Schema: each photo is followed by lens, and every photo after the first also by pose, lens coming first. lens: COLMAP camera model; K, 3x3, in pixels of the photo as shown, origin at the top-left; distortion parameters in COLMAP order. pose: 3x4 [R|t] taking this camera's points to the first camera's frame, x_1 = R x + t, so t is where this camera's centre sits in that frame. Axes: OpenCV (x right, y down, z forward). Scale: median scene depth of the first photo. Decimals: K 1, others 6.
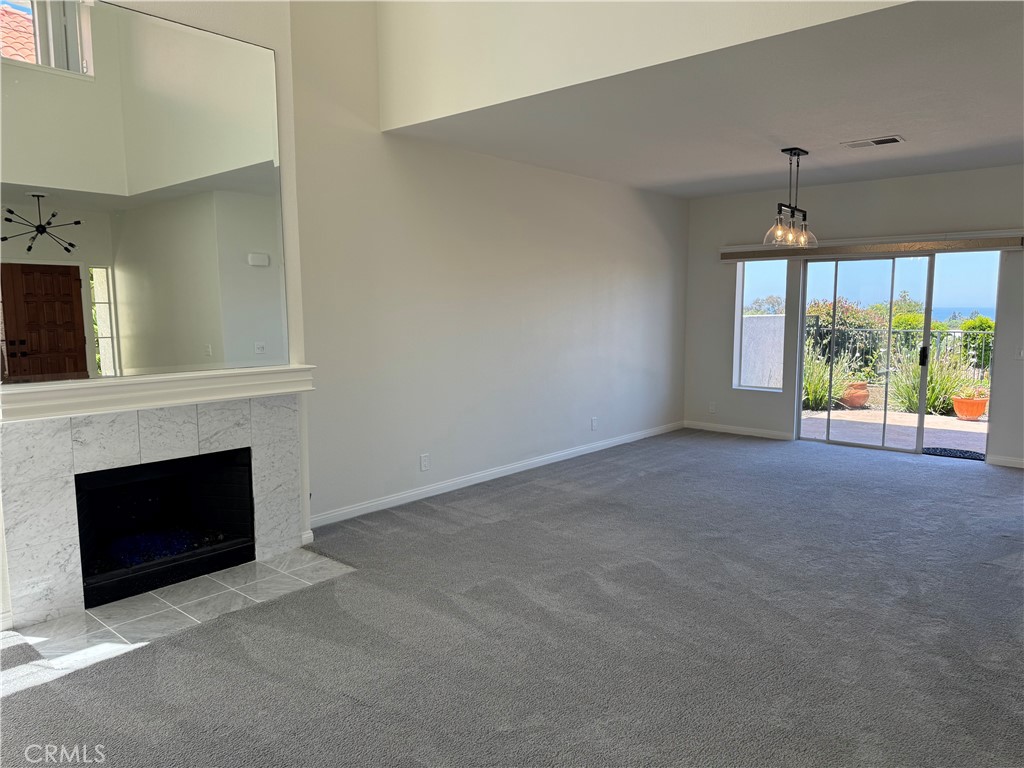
lens RADIAL K [[710.1, 0, 514.0], [0, 710.1, 383.1], [0, 0, 1]] dist [0.085175, -0.115473]
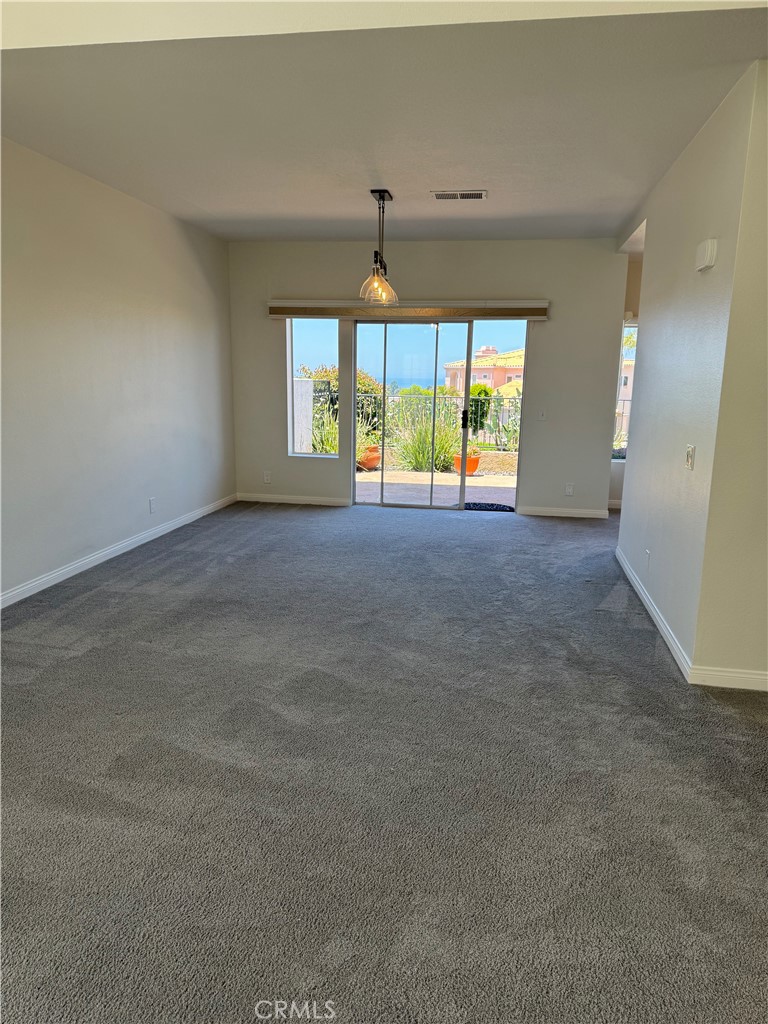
lens RADIAL K [[712.3, 0, 384.0], [0, 712.3, 512.0], [0, 0, 1]] dist [0.195925, -0.405924]
pose [[0.852865, -0.080786, 0.515844, -0.127231], [0.035747, 0.994674, 0.096674, -0.009441], [-0.520906, -0.064010, 0.851211, 0.194990]]
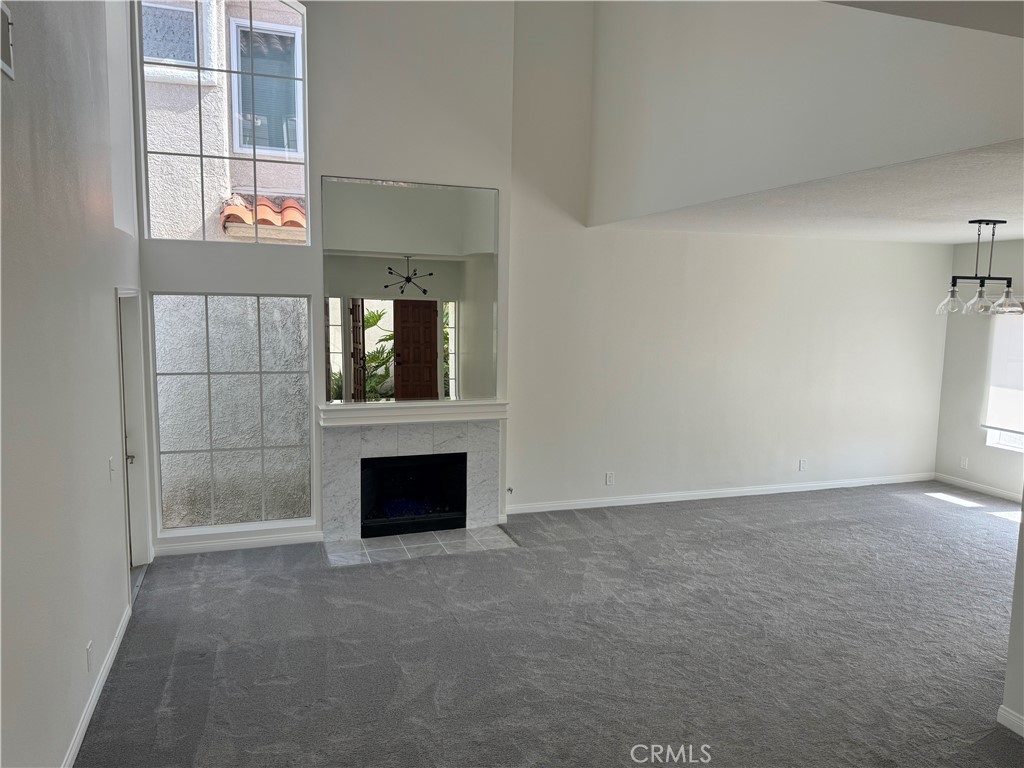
lens RADIAL K [[712.3, 0, 512.0], [0, 712.3, 384.0], [0, 0, 1]] dist [0.195925, -0.405924]
pose [[0.868068, 0.075398, -0.490686, 0.352784], [-0.073381, 0.997030, 0.023384, -0.077353], [0.490991, 0.015709, 0.871023, -0.212391]]
